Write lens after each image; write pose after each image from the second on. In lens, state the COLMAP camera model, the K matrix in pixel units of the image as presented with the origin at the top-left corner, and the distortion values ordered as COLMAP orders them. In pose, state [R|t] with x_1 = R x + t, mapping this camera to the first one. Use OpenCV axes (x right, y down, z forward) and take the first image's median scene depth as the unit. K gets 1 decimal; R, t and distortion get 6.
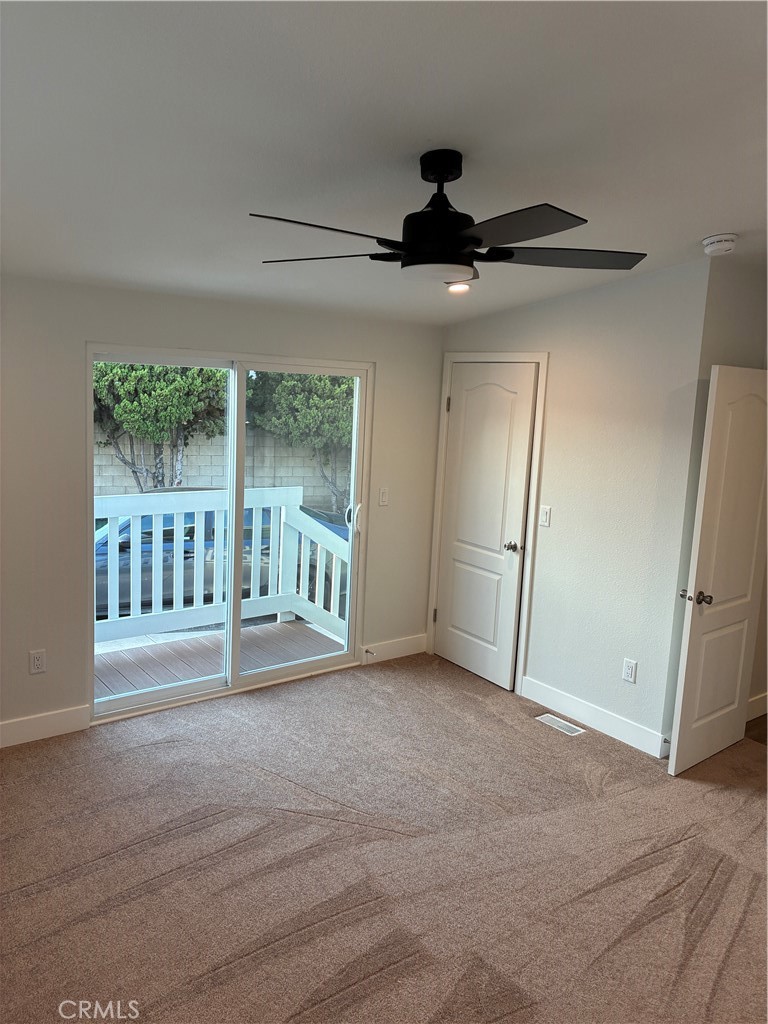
lens RADIAL K [[778.2, 0, 364.8], [0, 778.2, 475.8], [0, 0, 1]] dist [0.011062, -0.010461]
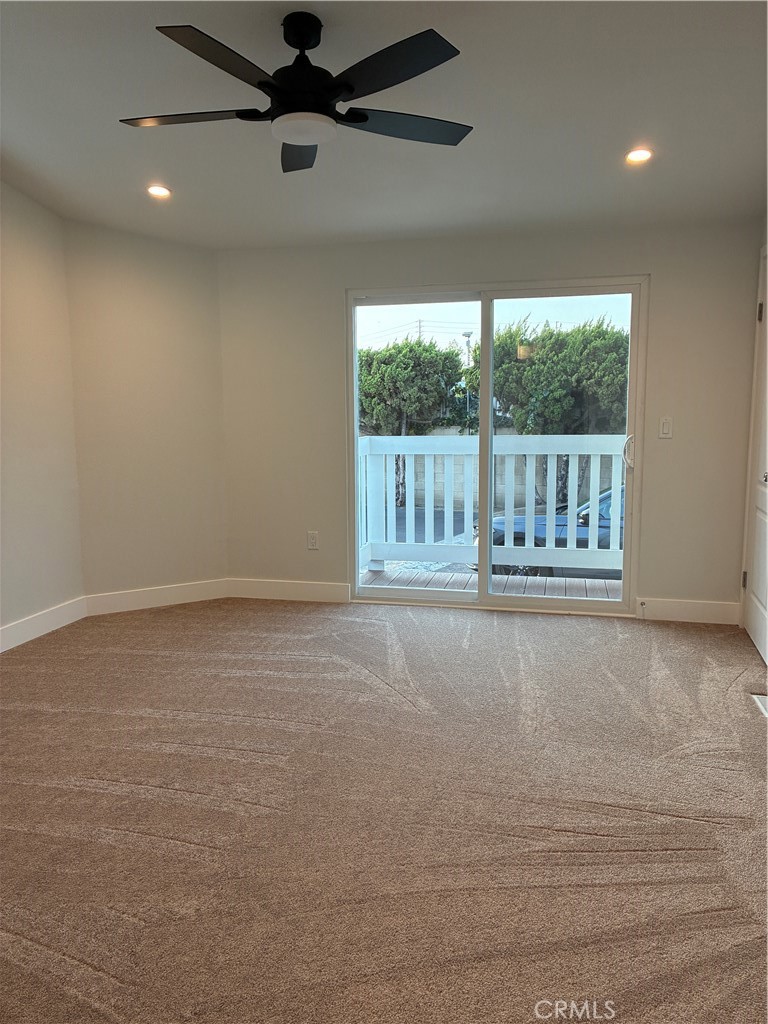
lens RADIAL K [[778.2, 0, 364.8], [0, 778.2, 475.8], [0, 0, 1]] dist [0.011062, -0.010461]
pose [[0.600627, 0.010606, -0.799459, 0.581894], [-0.064068, 0.997335, -0.034903, 0.148794], [0.796958, 0.072183, 0.599706, 0.237869]]
